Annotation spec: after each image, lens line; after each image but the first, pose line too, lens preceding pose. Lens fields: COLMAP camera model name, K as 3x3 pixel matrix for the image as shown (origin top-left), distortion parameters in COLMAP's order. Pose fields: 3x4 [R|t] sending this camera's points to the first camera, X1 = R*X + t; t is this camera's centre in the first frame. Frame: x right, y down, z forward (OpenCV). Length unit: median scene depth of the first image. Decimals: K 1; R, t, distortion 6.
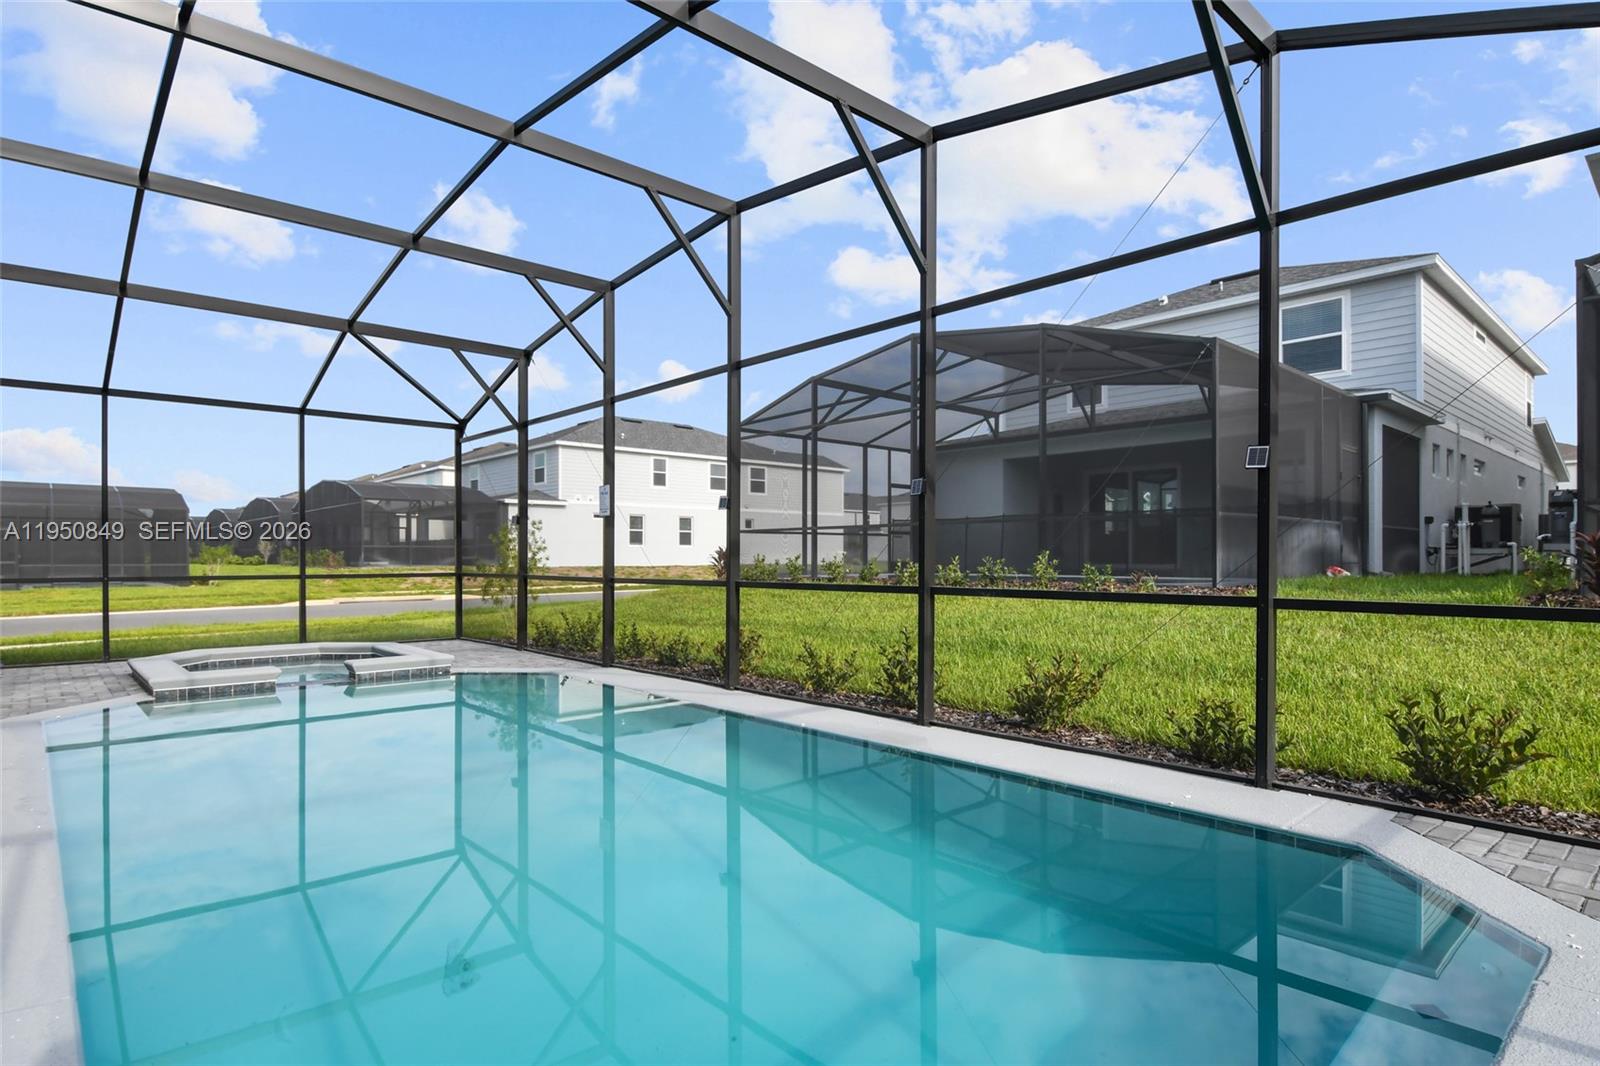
lens RADIAL K [[846.5, 0, 801.2], [0, 846.5, 552.8], [0, 0, 1]] dist [0.010028, -0.000810]
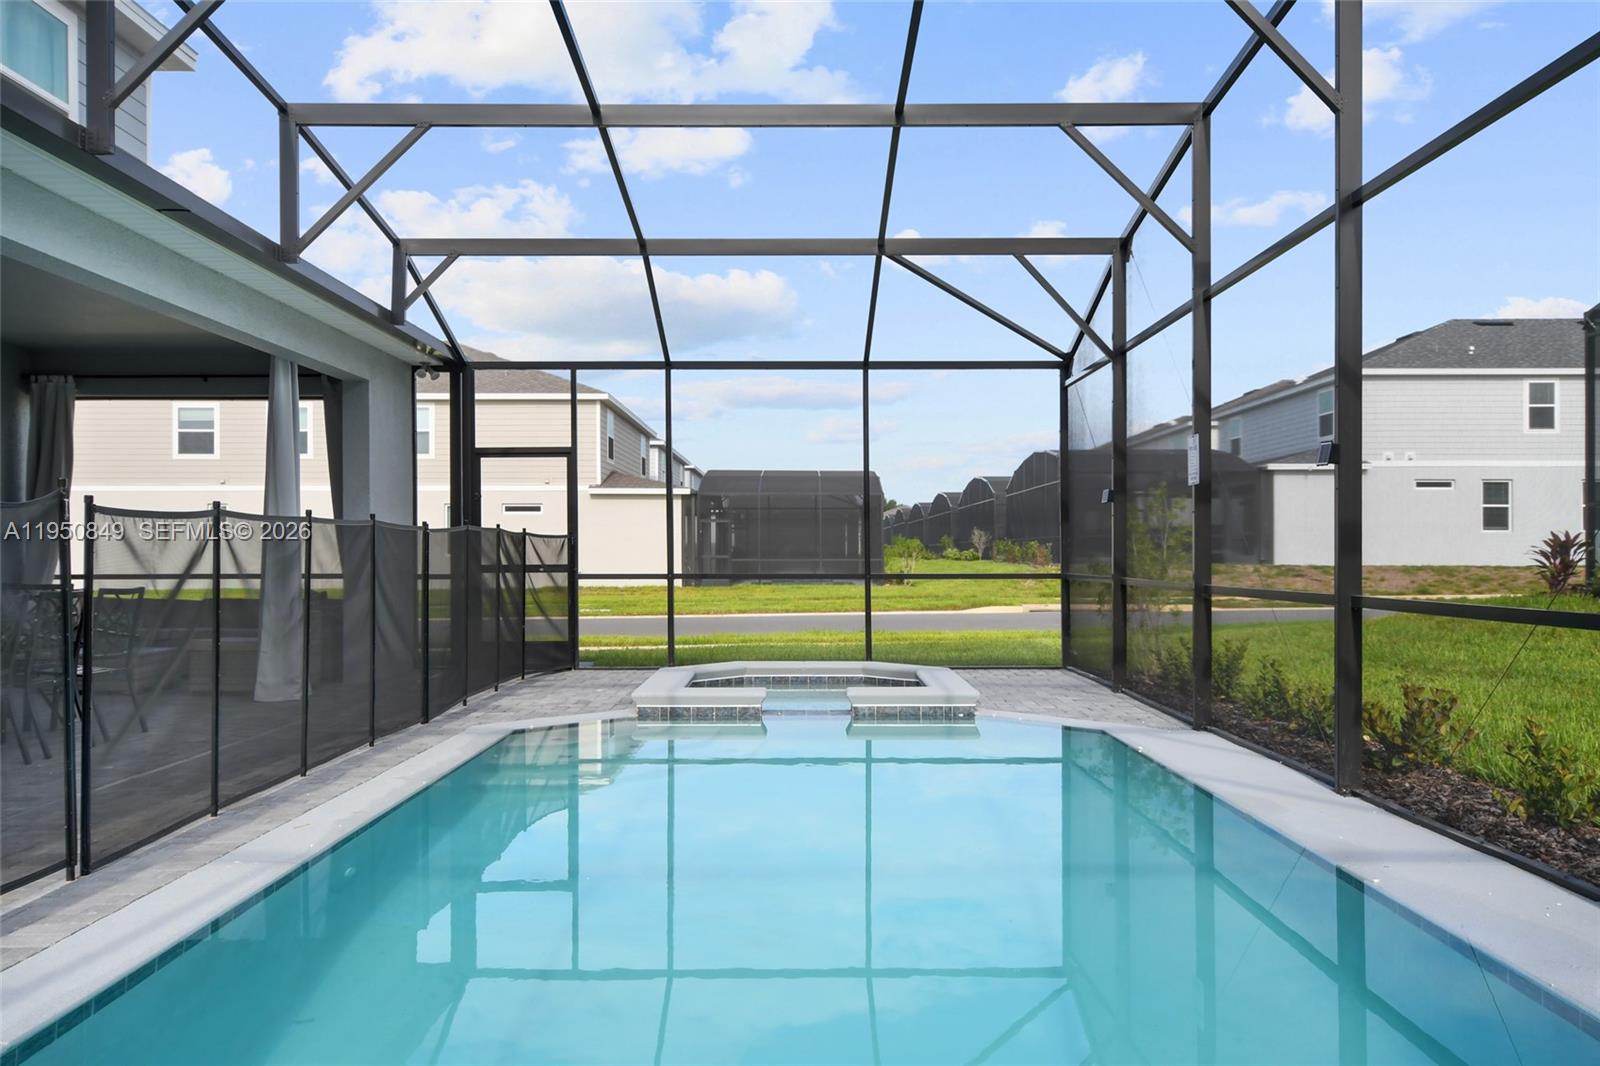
lens RADIAL K [[1230.0, 0, 798.3], [0, 1230.0, 547.5], [0, 0, 1]] dist [0.012463, 0.003792]
pose [[0.741978, -0.002434, -0.670420, 0.111820], [0.004060, 0.999991, 0.000862, 0.000196], [0.670412, -0.003362, 0.741981, 0.101562]]
